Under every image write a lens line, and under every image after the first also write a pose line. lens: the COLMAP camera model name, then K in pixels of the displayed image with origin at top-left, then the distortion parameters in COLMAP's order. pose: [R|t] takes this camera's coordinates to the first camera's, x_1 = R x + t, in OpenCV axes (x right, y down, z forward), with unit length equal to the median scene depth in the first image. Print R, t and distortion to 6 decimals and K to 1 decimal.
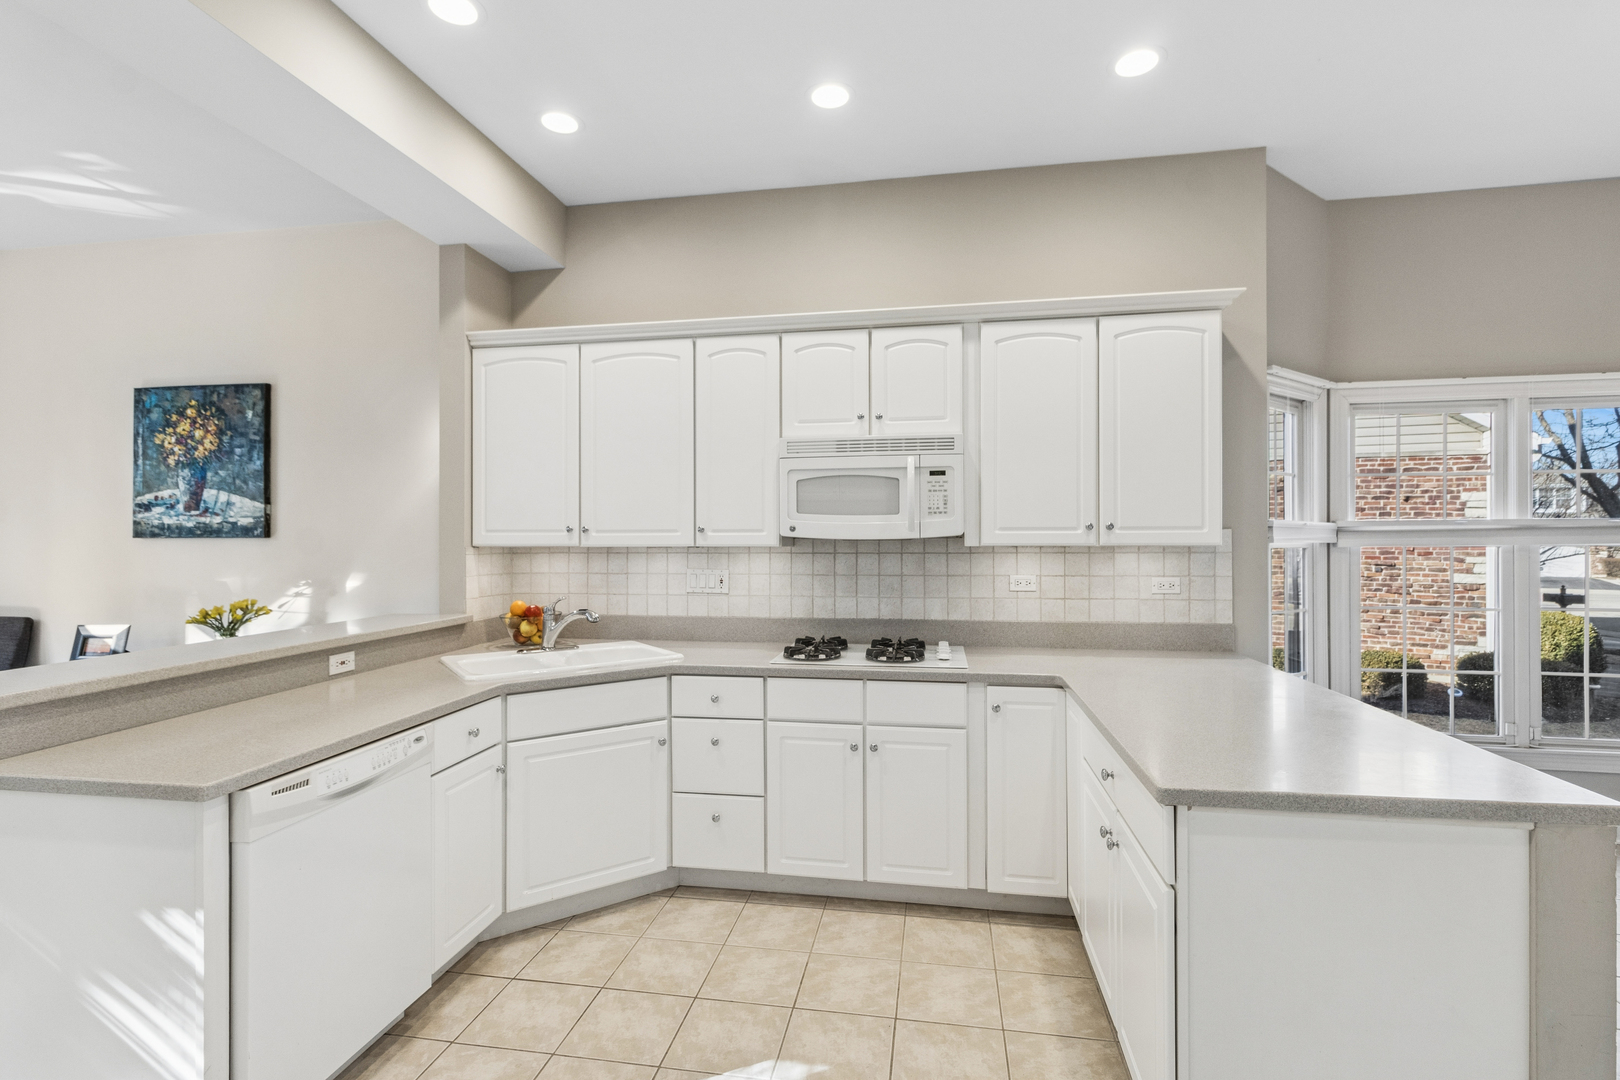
lens RADIAL K [[760.2, 0, 809.8], [0, 760.2, 539.8], [0, 0, 1]] dist [0.014638, -0.001013]
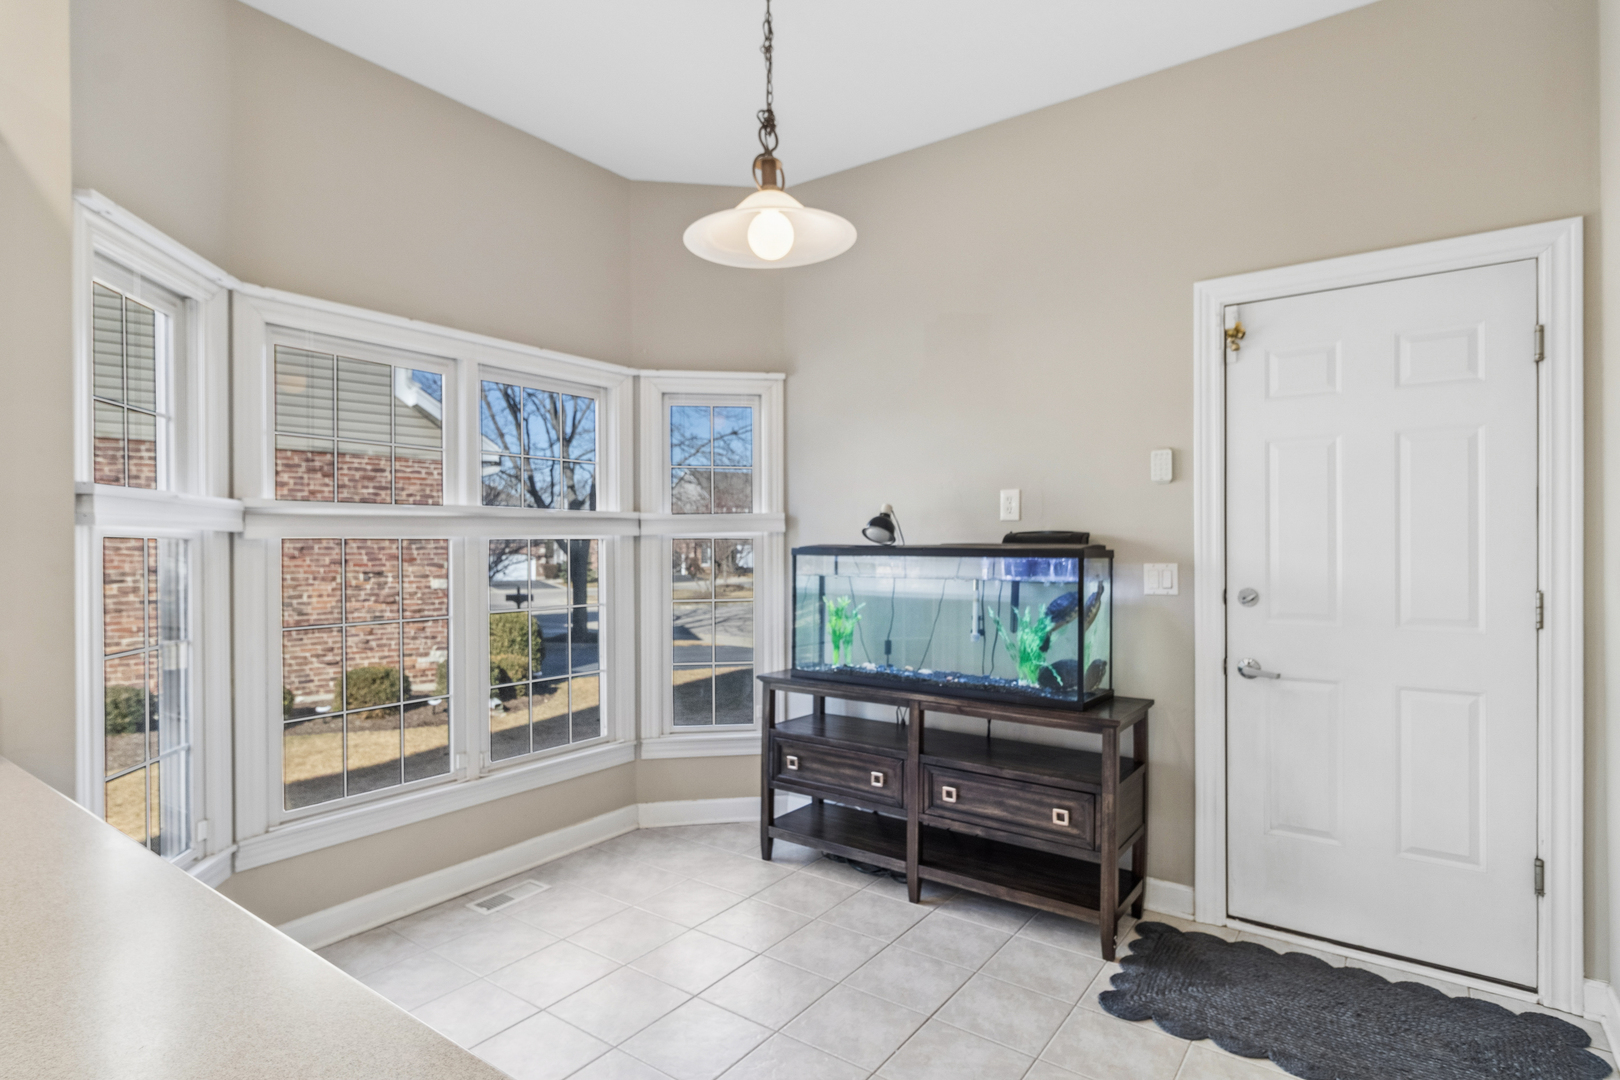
lens RADIAL K [[836.0, 0, 810.4], [0, 836.0, 546.1], [0, 0, 1]] dist [-0.002761, 0.000104]
pose [[0.444821, -0.000065, 0.895620, 0.086840], [0.005376, 0.999982, -0.002597, 0.006533], [-0.895603, 0.005970, 0.444813, 0.083926]]
